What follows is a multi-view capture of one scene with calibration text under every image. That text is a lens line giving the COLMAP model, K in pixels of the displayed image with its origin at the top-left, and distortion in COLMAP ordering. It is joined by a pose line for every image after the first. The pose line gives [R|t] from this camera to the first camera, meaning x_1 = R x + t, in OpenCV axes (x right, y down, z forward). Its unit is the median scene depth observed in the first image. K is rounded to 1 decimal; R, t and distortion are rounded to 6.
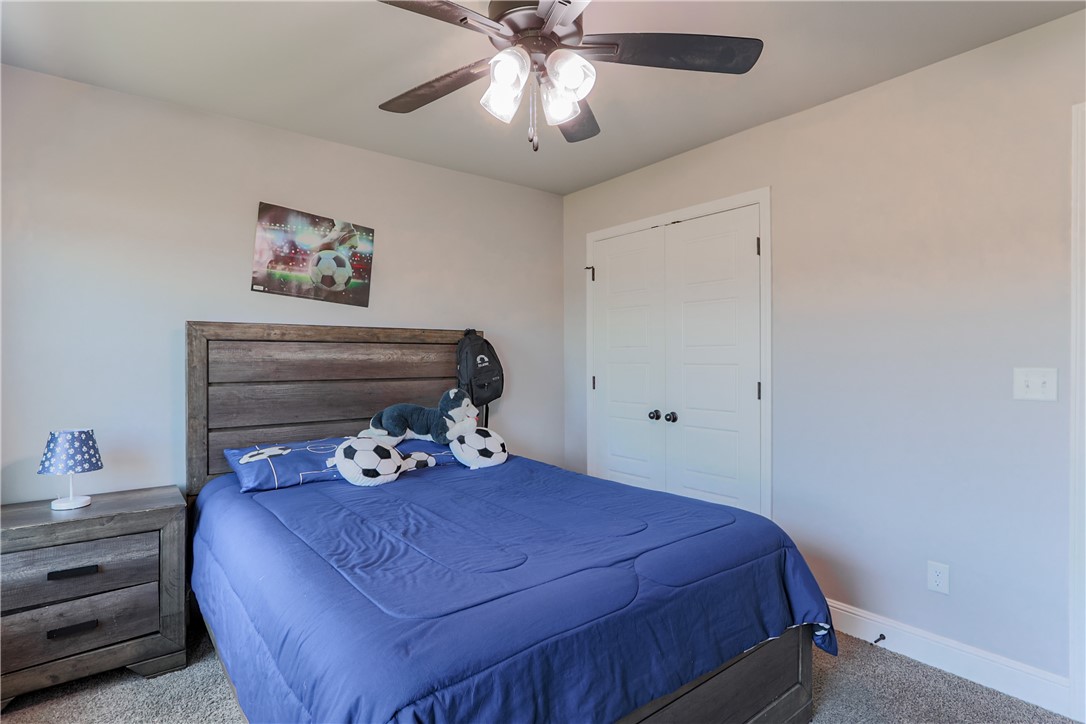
lens RADIAL K [[551.2, 0, 540.4], [0, 551.2, 361.2], [0, 0, 1]] dist [-0.015671, 0.000416]
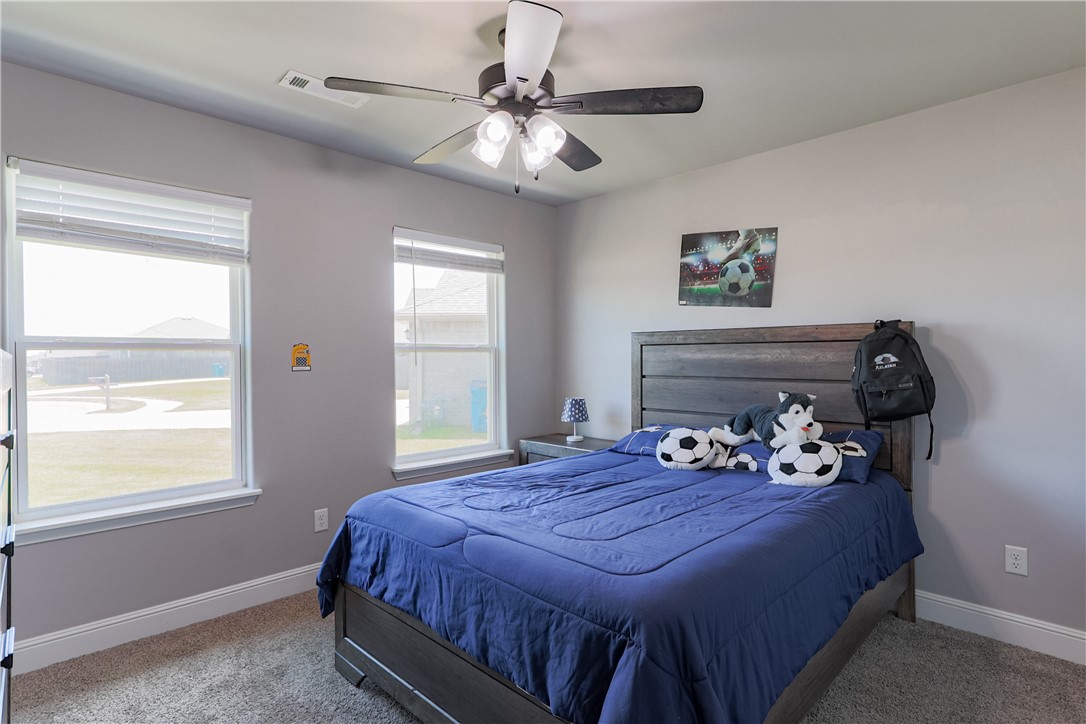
lens RADIAL K [[551.2, 0, 540.4], [0, 551.2, 361.2], [0, 0, 1]] dist [-0.015671, 0.000416]
pose [[0.115723, 0.009088, -0.993240, 0.671338], [-0.000582, 0.999959, 0.009082, -0.008606], [0.993281, -0.000473, 0.115724, 0.491015]]
